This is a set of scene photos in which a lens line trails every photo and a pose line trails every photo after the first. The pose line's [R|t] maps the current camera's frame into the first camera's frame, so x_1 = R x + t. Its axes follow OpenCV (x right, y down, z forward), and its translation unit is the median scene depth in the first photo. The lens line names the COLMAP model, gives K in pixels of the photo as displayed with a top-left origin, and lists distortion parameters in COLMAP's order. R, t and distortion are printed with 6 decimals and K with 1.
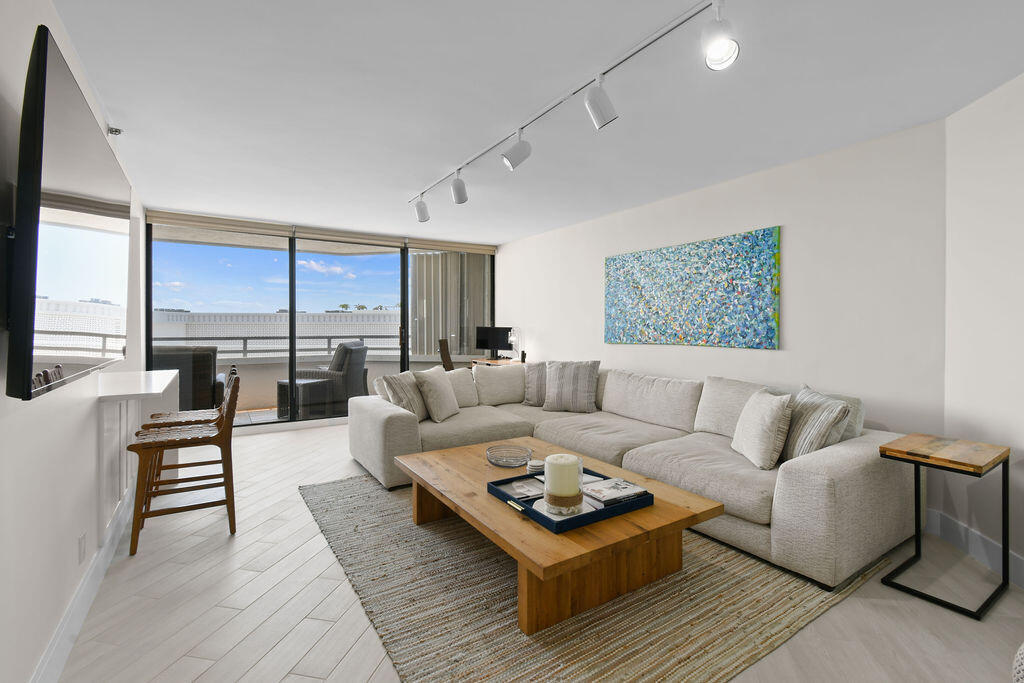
lens RADIAL K [[461.5, 0, 515.3], [0, 461.5, 324.3], [0, 0, 1]] dist [0.027952, -0.009490]
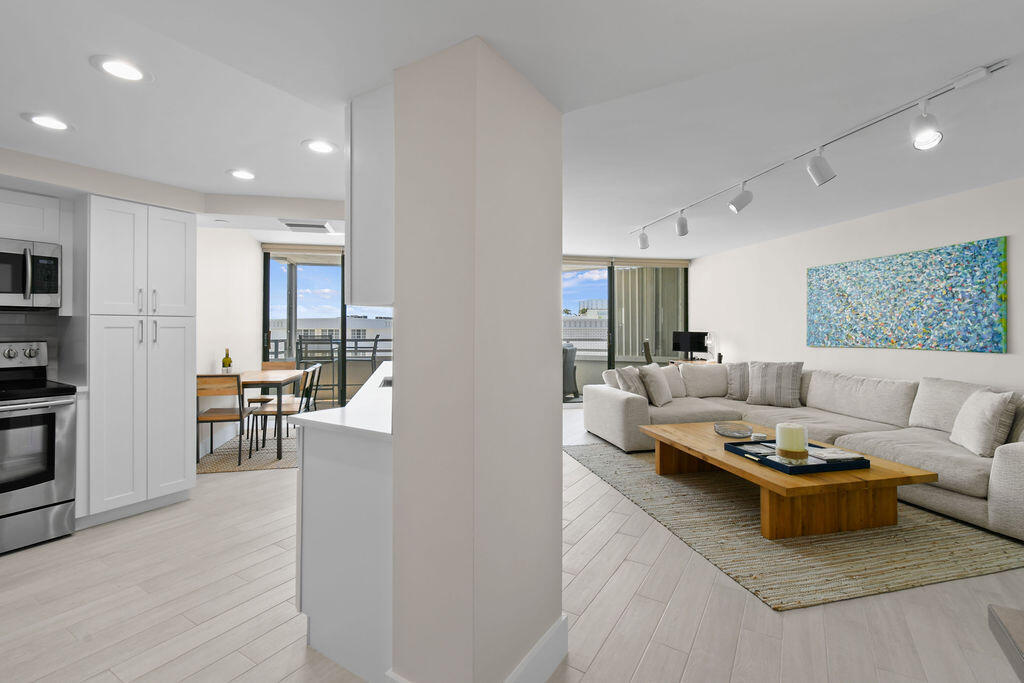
lens RADIAL K [[461.5, 0, 515.3], [0, 461.5, 324.3], [0, 0, 1]] dist [0.027952, -0.009490]
pose [[0.945763, -0.003877, -0.324835, -0.124309], [0.000279, 0.999938, -0.011122, 0.000378], [0.324858, 0.010428, 0.945705, -0.329121]]
